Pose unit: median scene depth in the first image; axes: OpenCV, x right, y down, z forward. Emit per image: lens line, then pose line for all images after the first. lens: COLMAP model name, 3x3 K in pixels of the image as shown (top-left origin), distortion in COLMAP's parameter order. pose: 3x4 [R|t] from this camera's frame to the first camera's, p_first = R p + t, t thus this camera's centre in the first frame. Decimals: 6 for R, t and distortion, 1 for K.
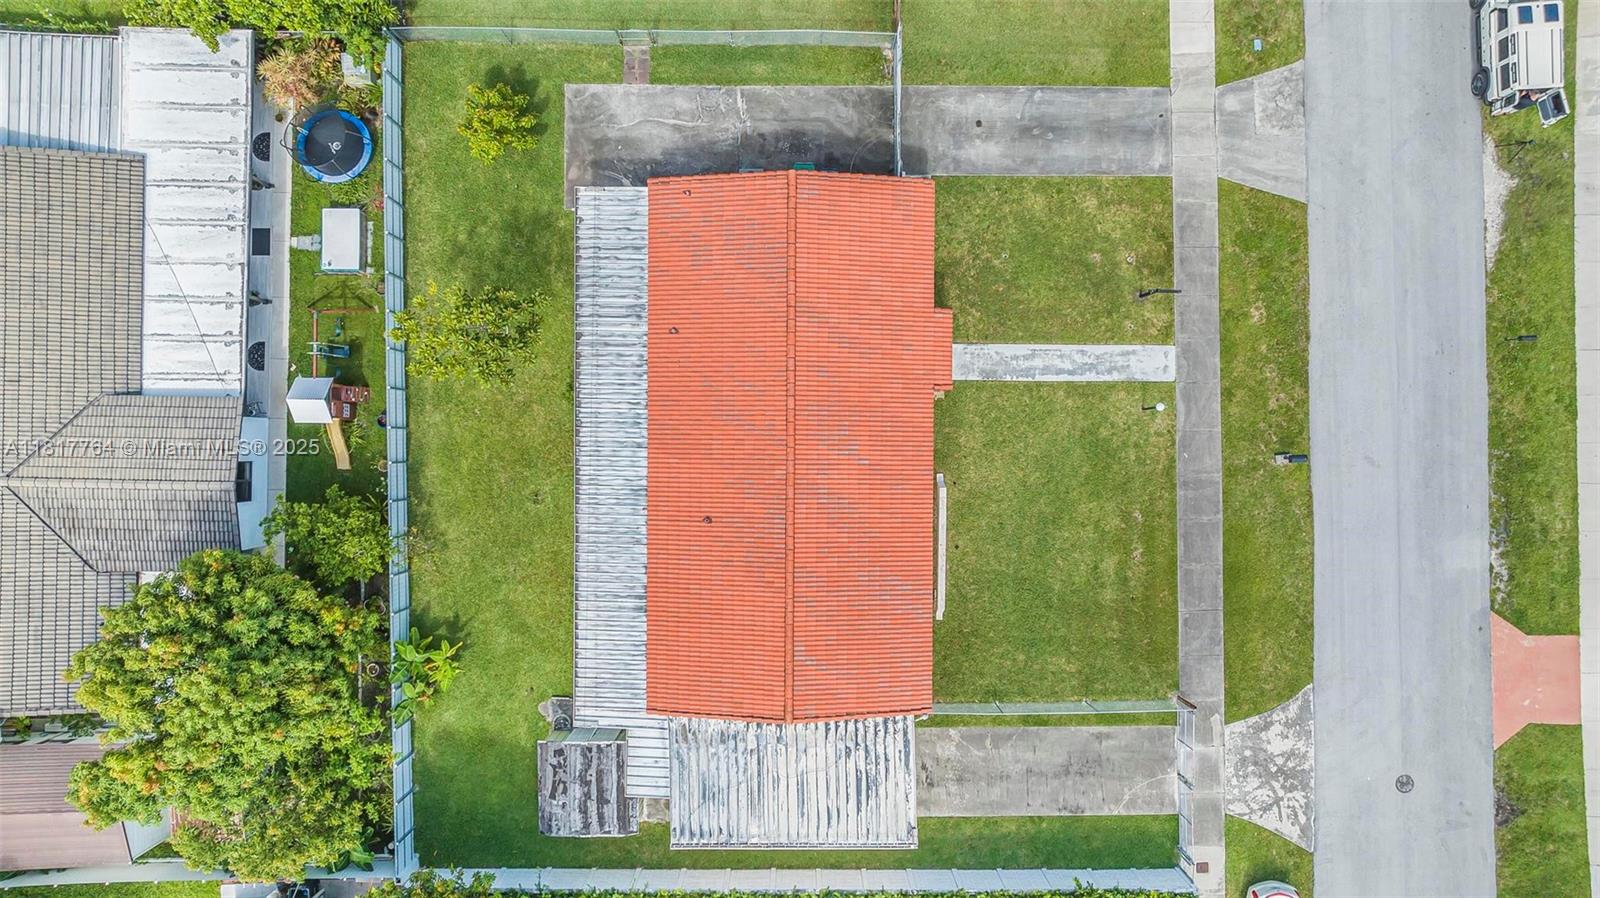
lens RADIAL K [[1142.3, 0, 809.4], [0, 1142.3, 443.1], [0, 0, 1]] dist [-0.027788, 0.021577]
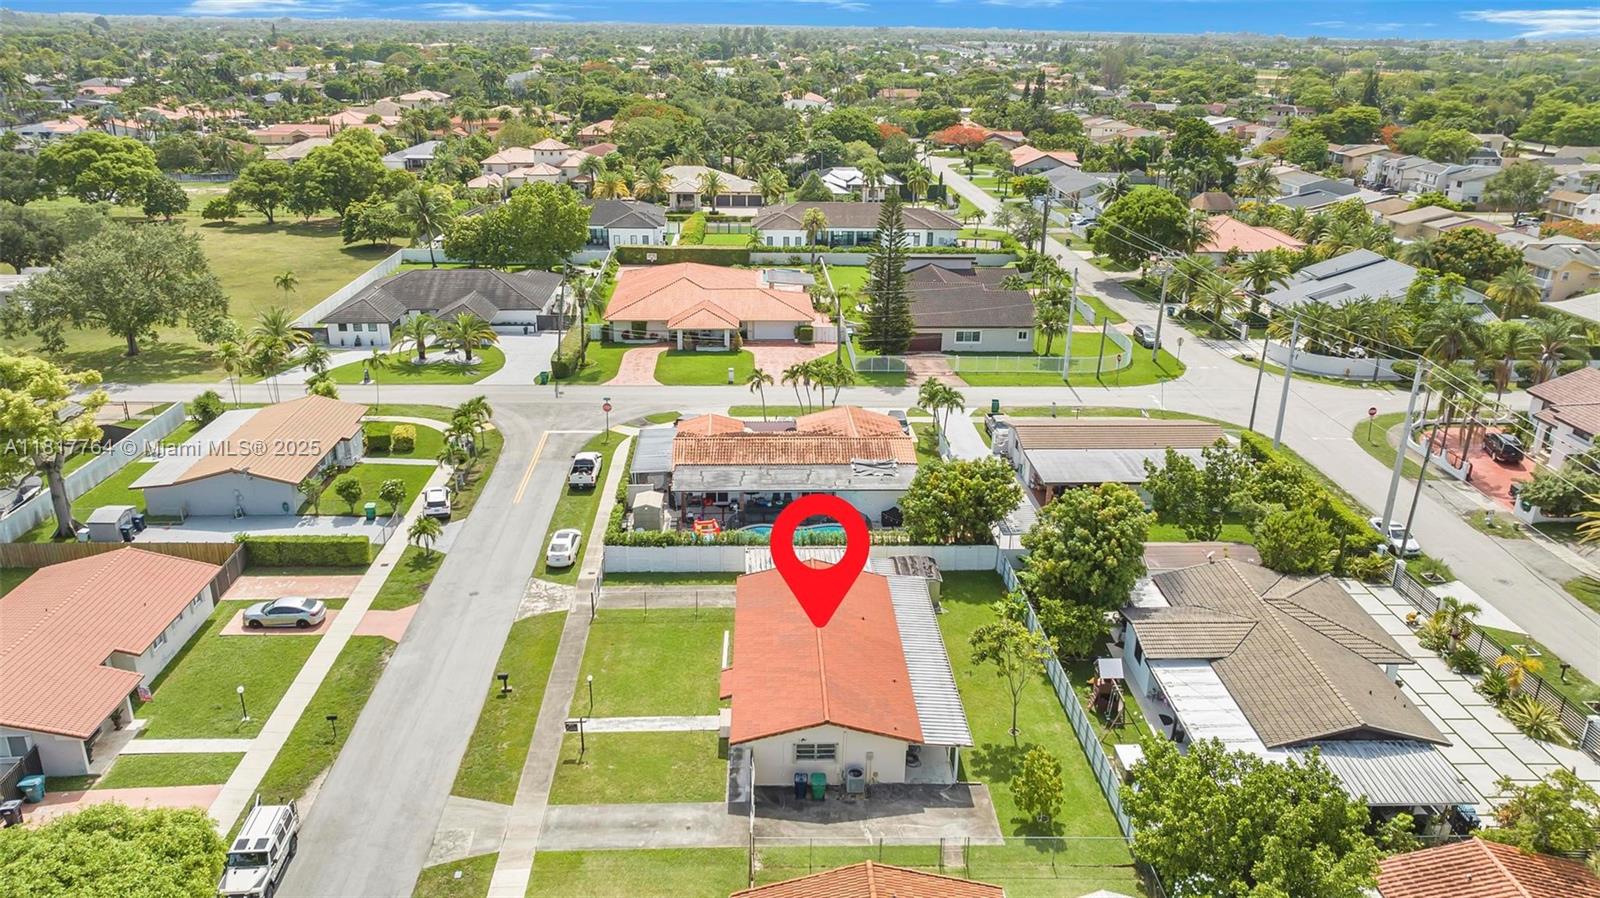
lens RADIAL K [[1142.3, 0, 809.4], [0, 1142.3, 443.1], [0, 0, 1]] dist [-0.027788, 0.021577]
pose [[-0.998703, 0.000144, -0.050910, 0.075679], [-0.047892, -0.341870, 0.938526, -1.371218], [-0.017270, 0.939747, 0.341433, 0.129076]]
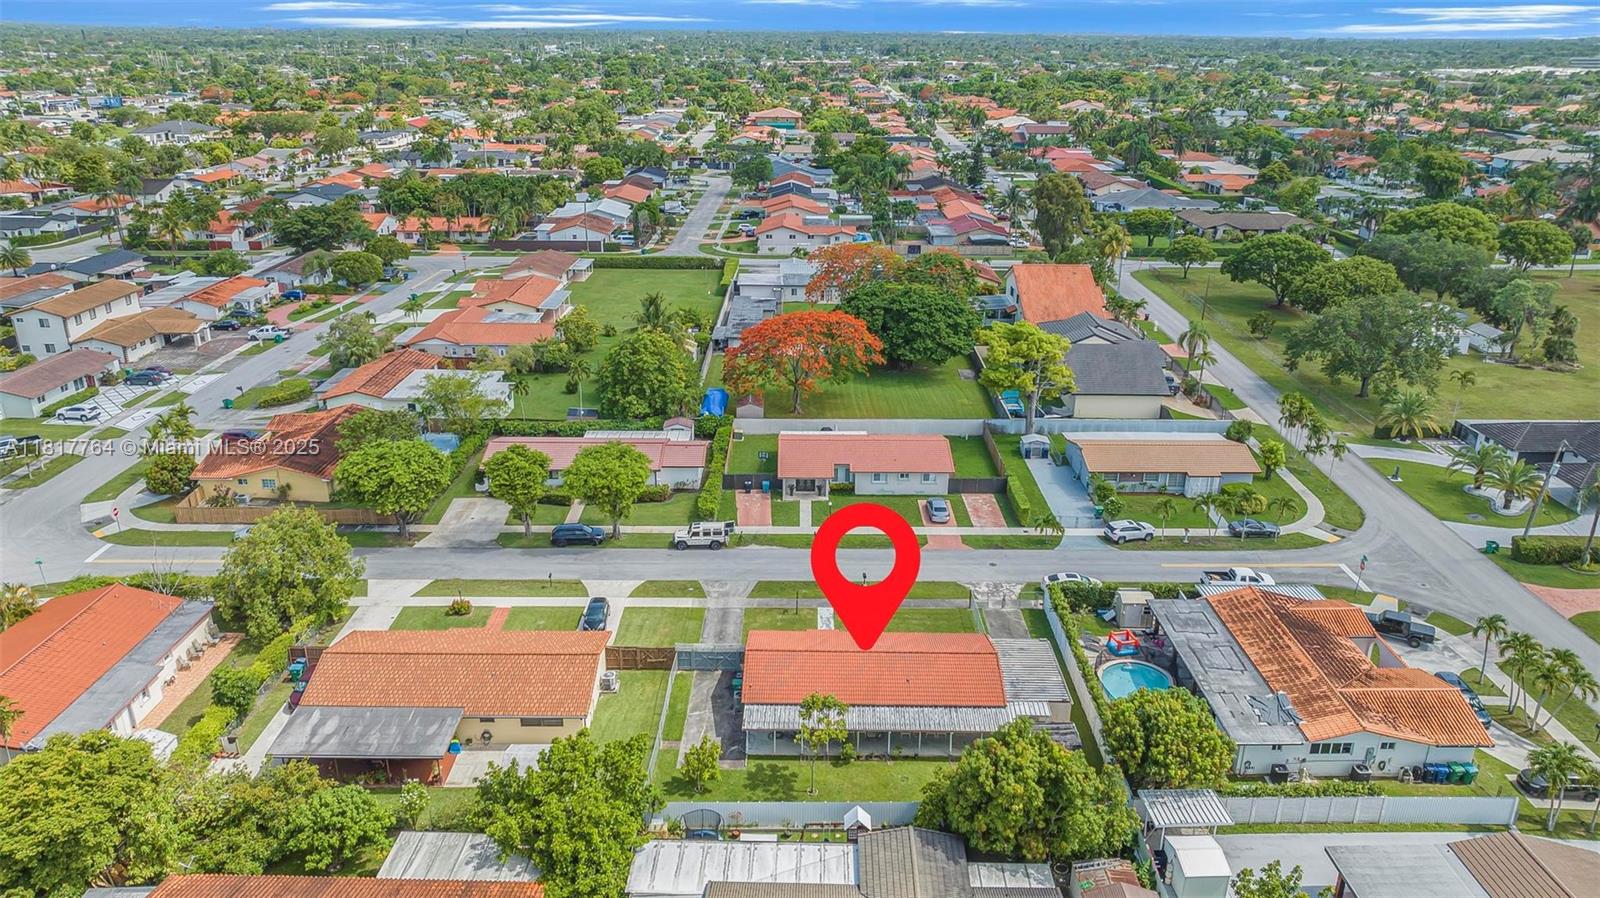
lens RADIAL K [[1129.9, 0, 811.9], [0, 1129.9, 455.1], [0, 0, 1]] dist [-0.011040, -0.000037]
pose [[-0.000239, -0.357498, 0.933914, -1.710383], [0.999874, 0.014722, 0.005892, -0.117078], [-0.015855, 0.933798, 0.357449, -0.110812]]
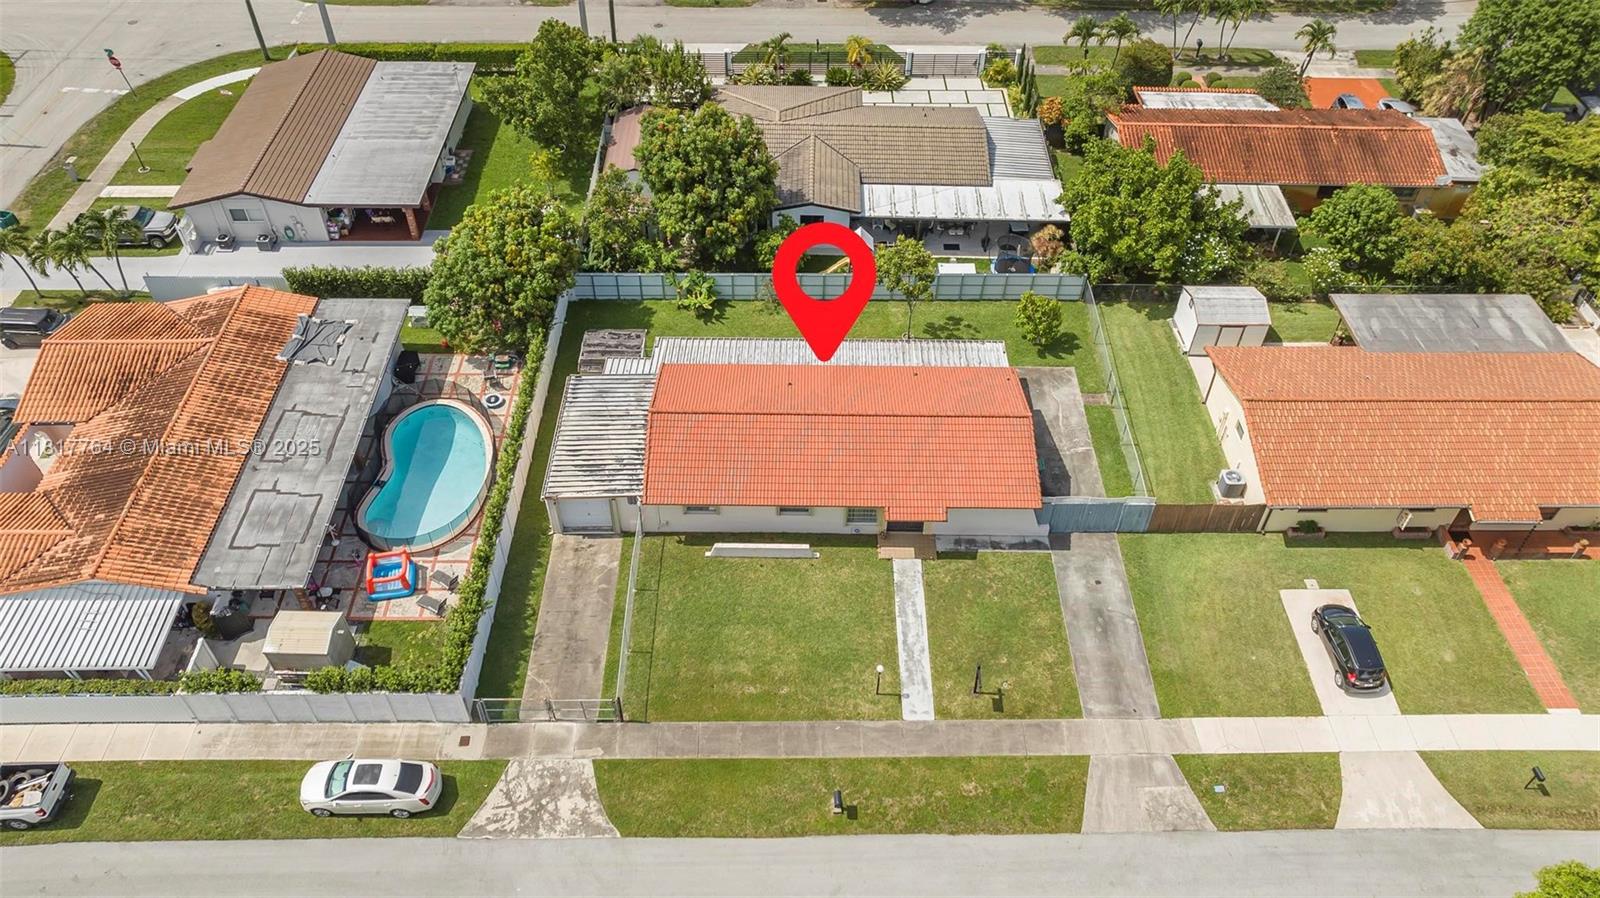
lens RADIAL K [[1129.9, 0, 811.9], [0, 1129.9, 455.1], [0, 0, 1]] dist [-0.011040, -0.000037]
pose [[0.005276, 0.710180, -0.704001, 0.922477], [-0.999900, -0.005512, -0.013054, 0.052261], [-0.013151, 0.703999, 0.710079, 0.020899]]
